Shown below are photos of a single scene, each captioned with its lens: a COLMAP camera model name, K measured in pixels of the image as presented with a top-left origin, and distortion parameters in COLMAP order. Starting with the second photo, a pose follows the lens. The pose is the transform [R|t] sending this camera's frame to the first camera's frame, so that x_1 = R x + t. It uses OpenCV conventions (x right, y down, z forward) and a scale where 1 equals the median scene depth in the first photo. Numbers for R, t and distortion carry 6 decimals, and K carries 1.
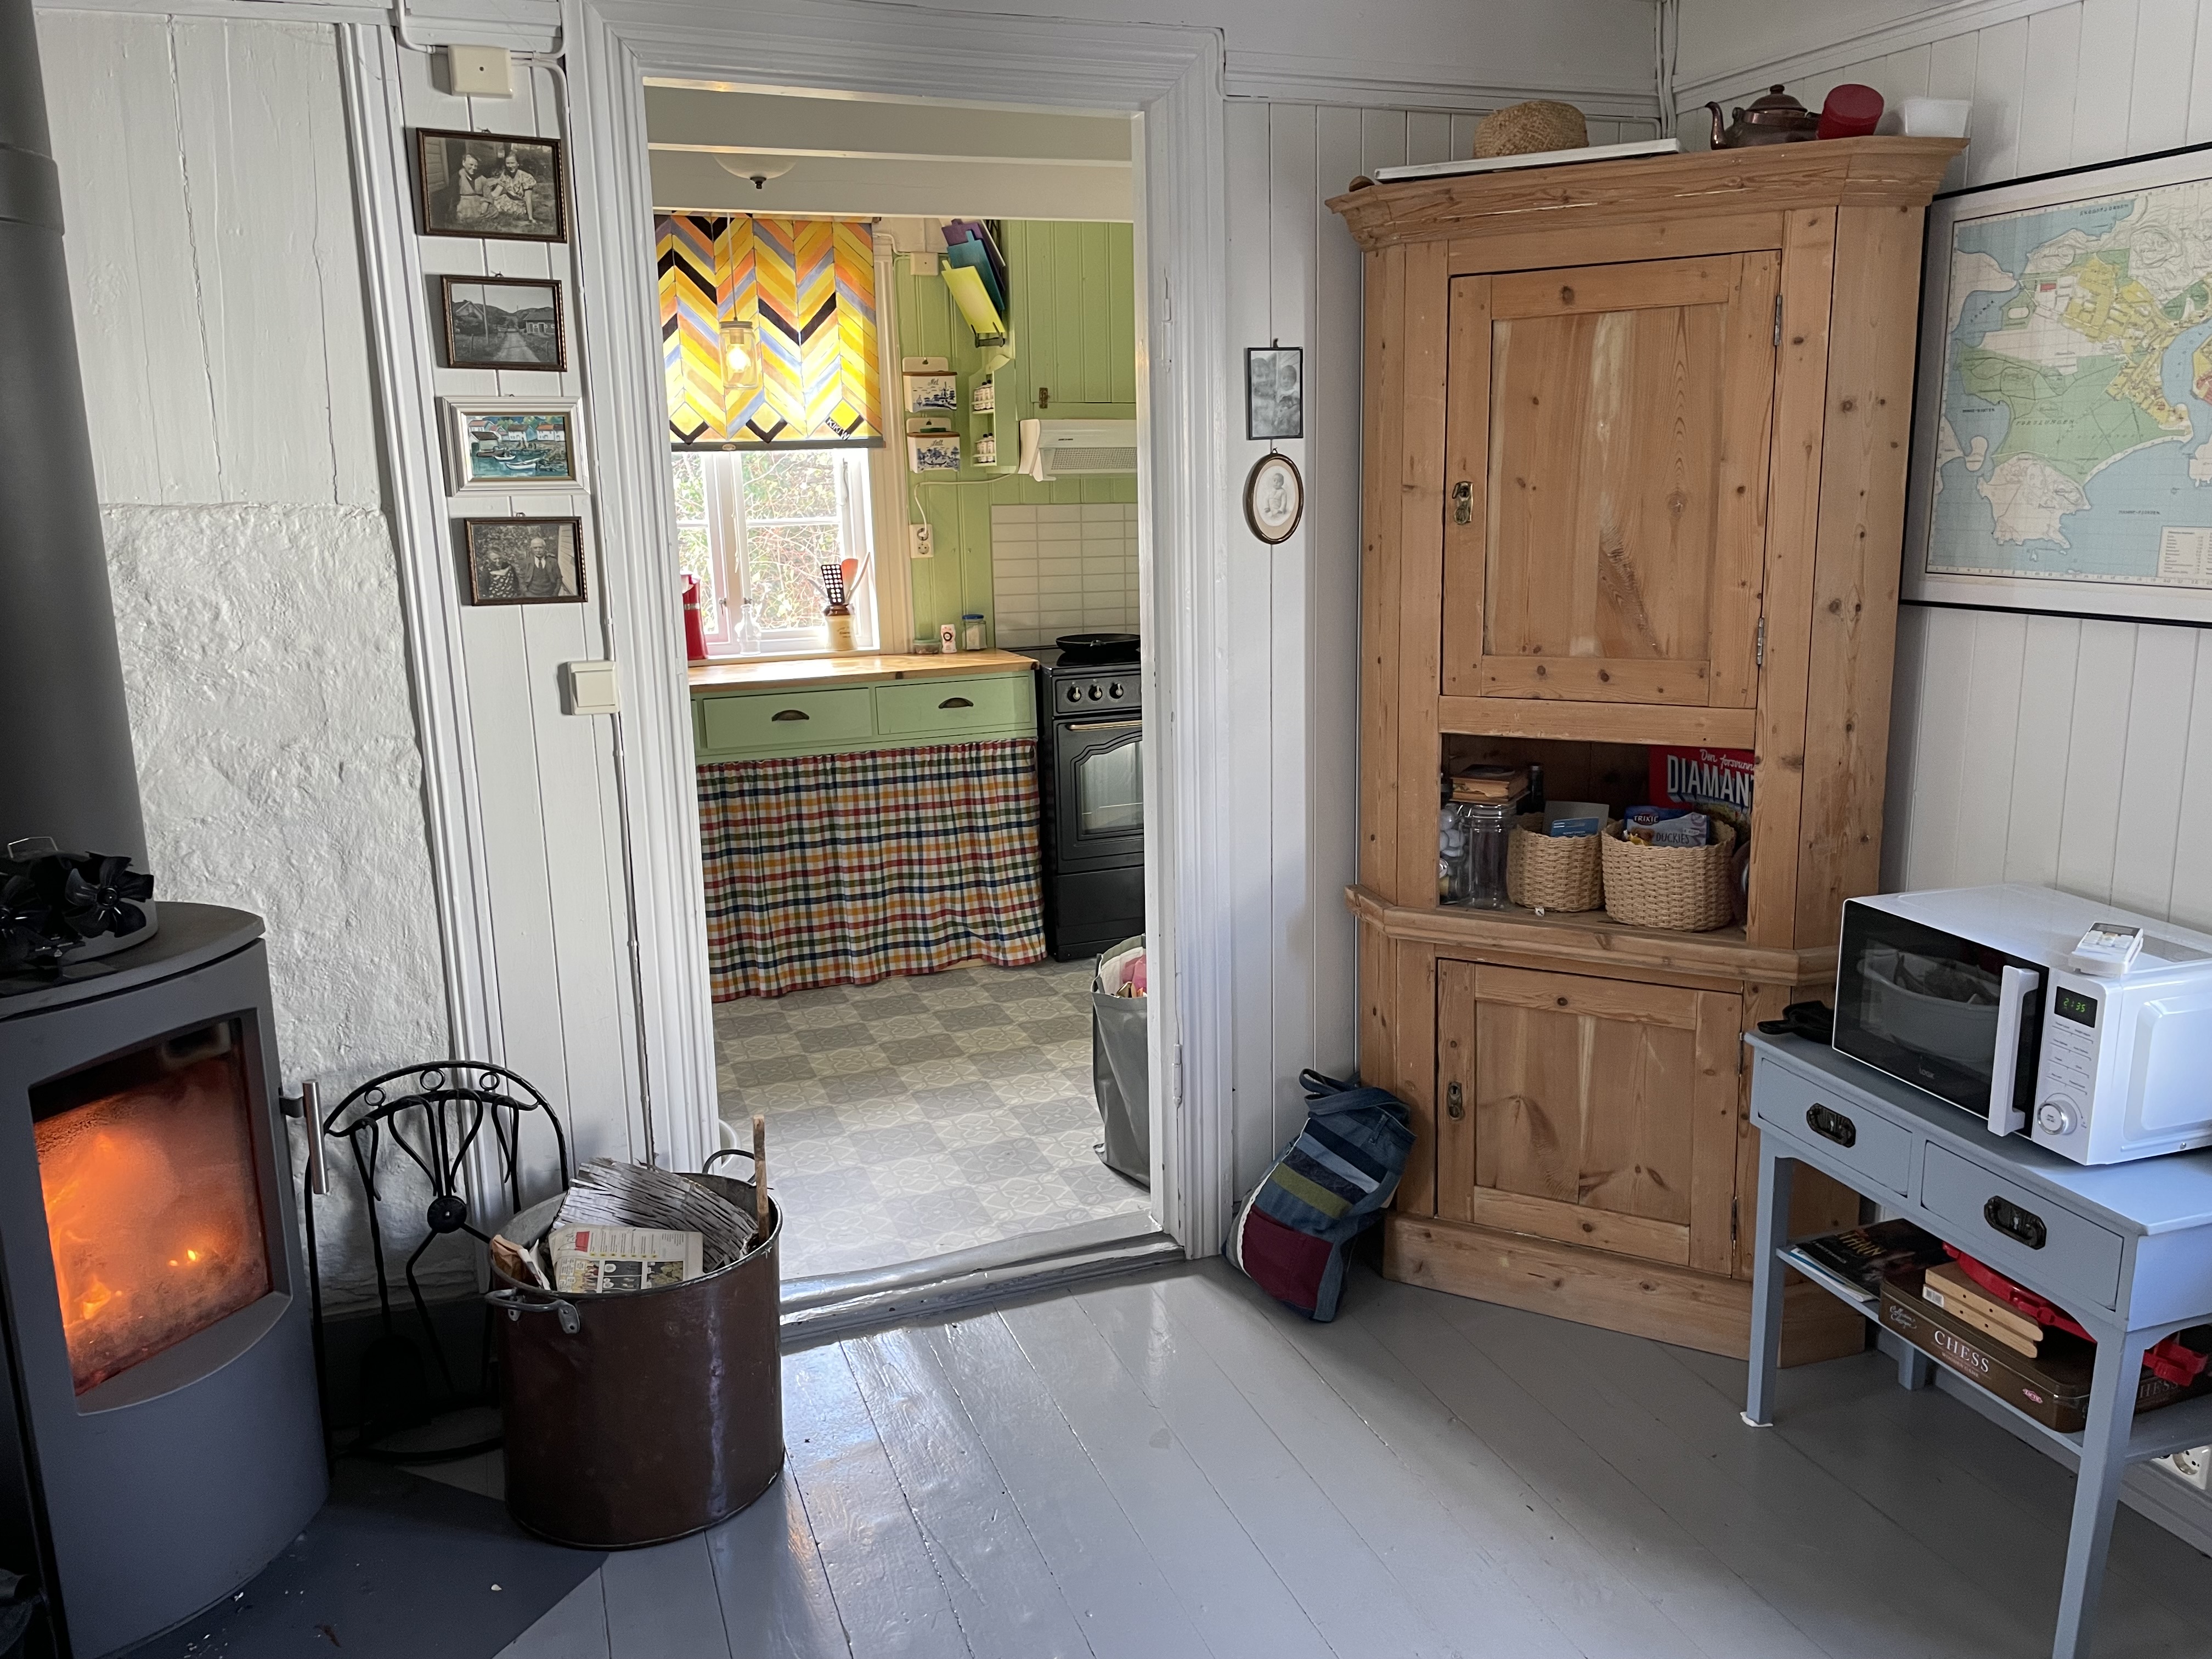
lens RADIAL K [[1641.5, 0, 1120.1], [0, 1641.5, 795.1], [0, 0, 1]] dist [0.120979, -0.162211]
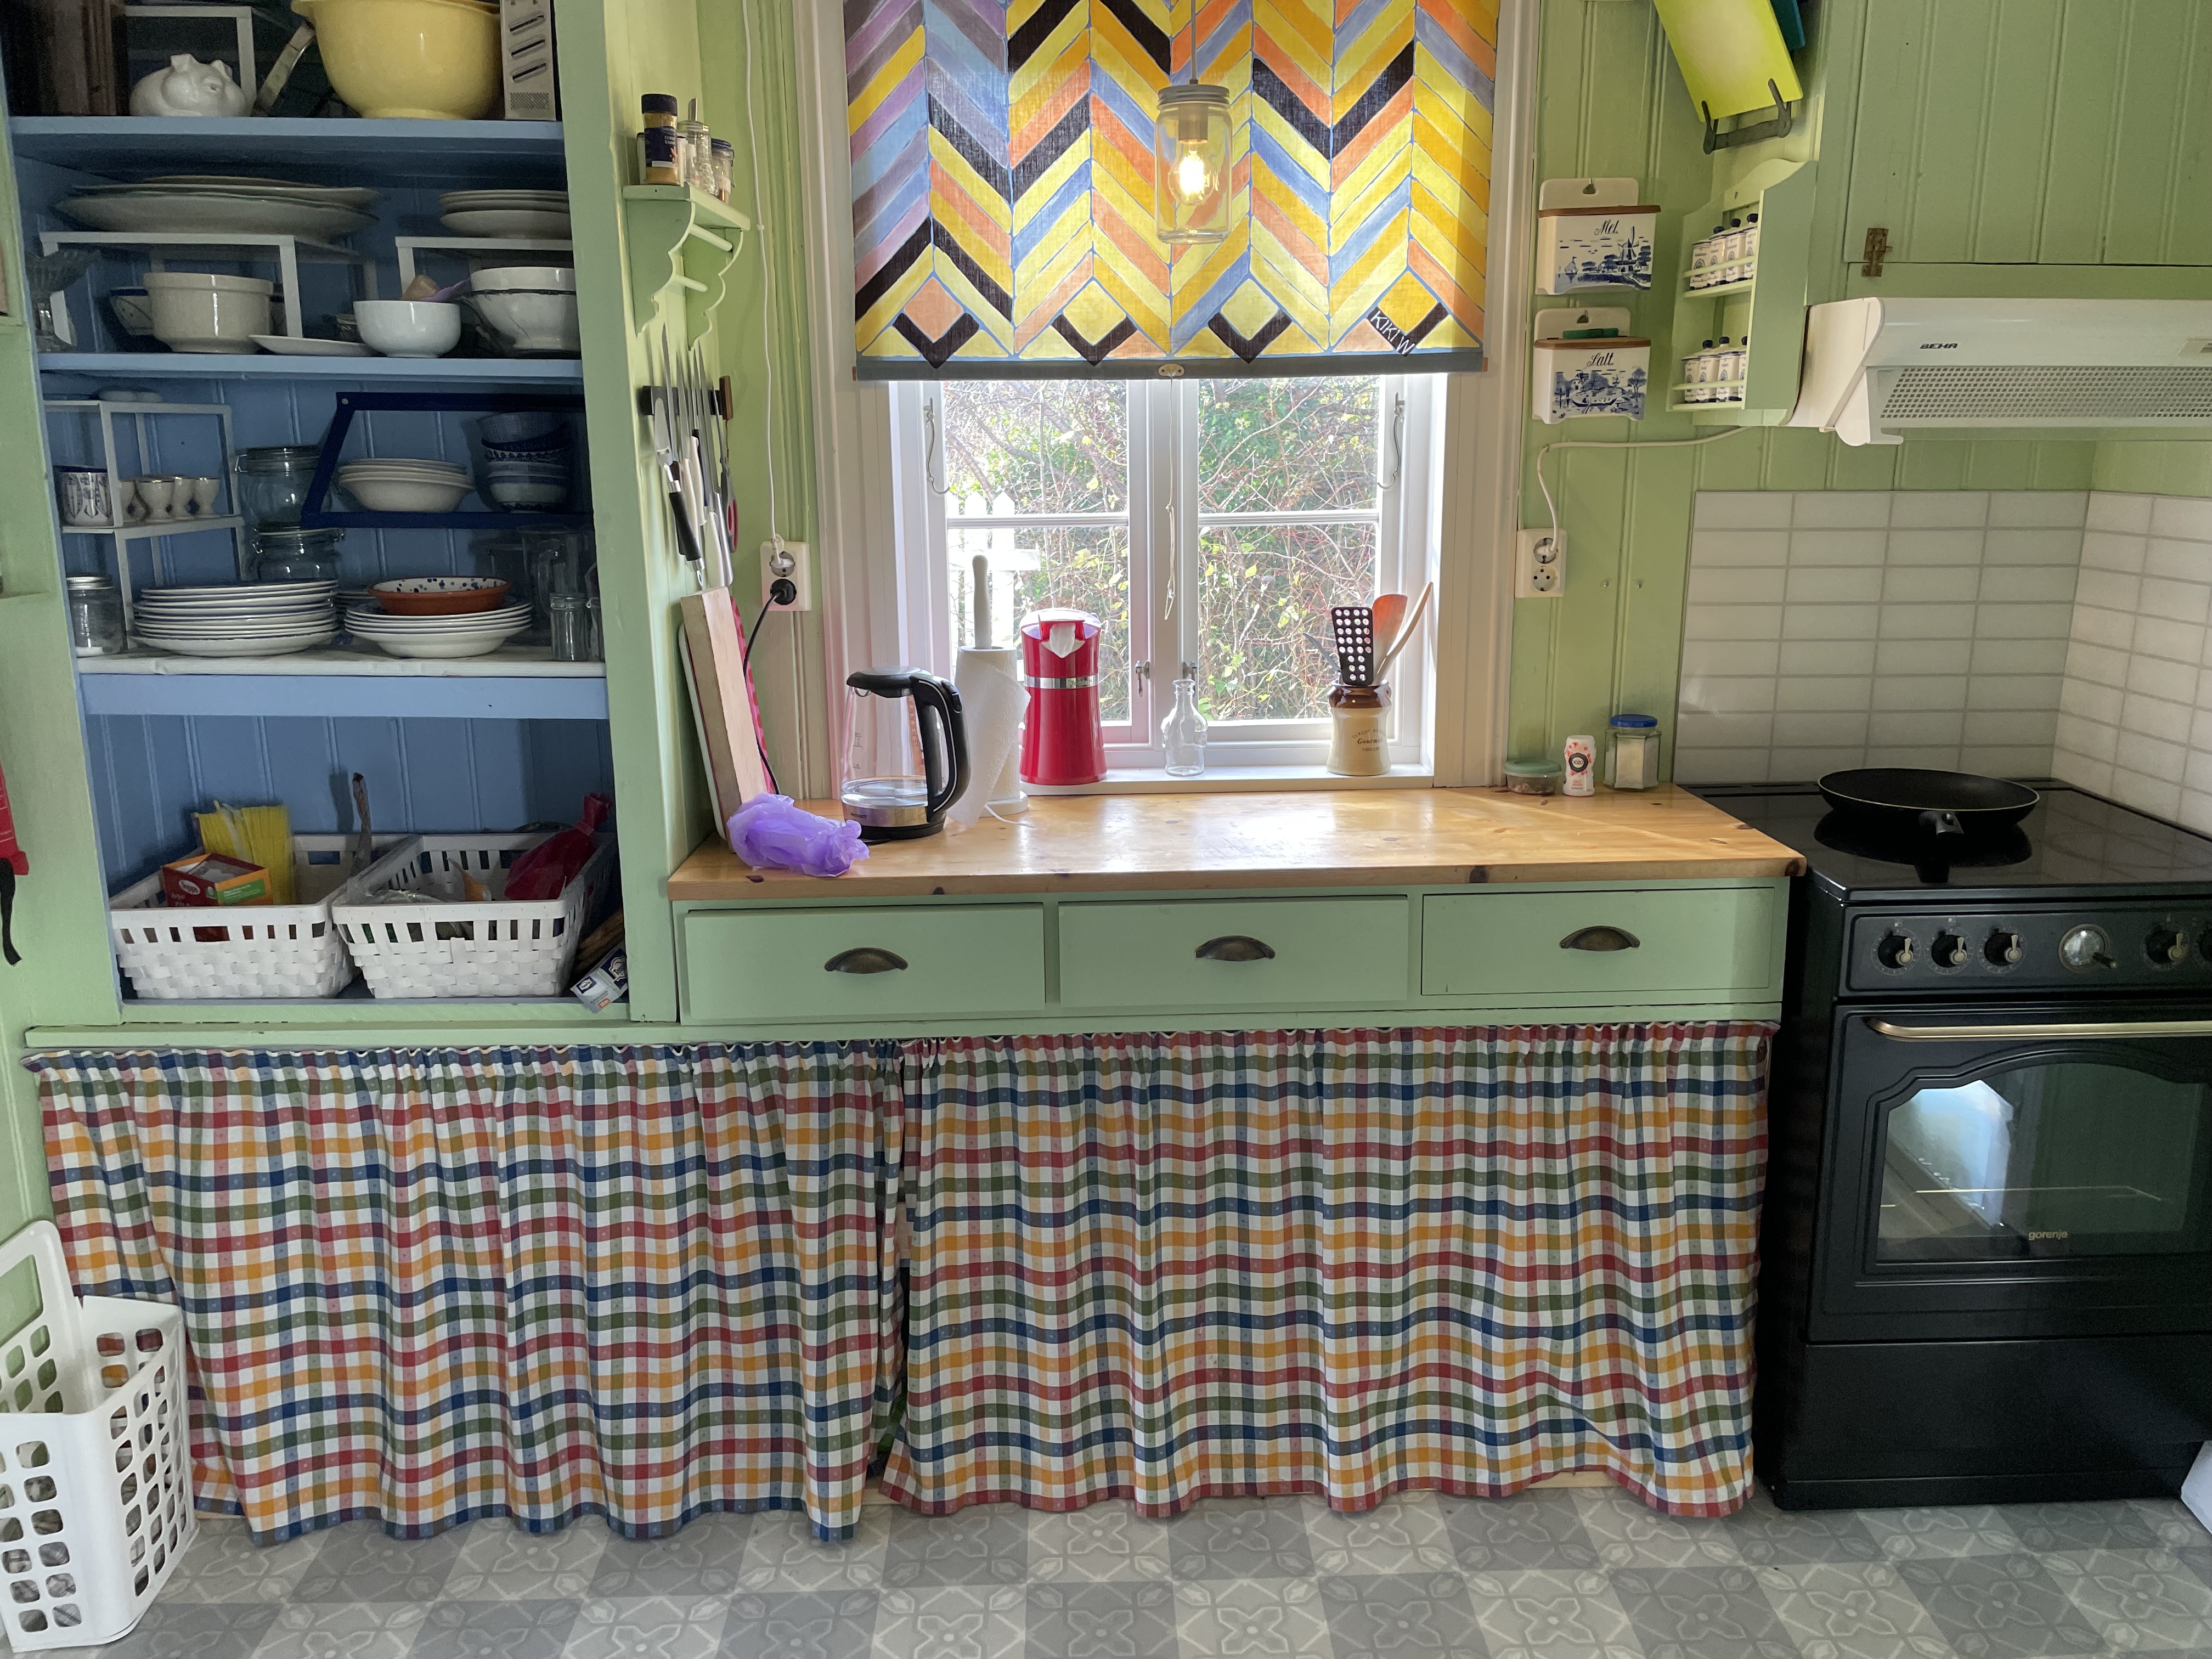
lens RADIAL K [[1641.5, 0, 1120.1], [0, 1641.5, 795.1], [0, 0, 1]] dist [0.120979, -0.162211]
pose [[0.949915, 0.085722, -0.300522, -0.090935], [-0.075442, 0.996104, 0.045669, -0.105066], [0.303266, -0.020710, 0.952681, 0.524644]]
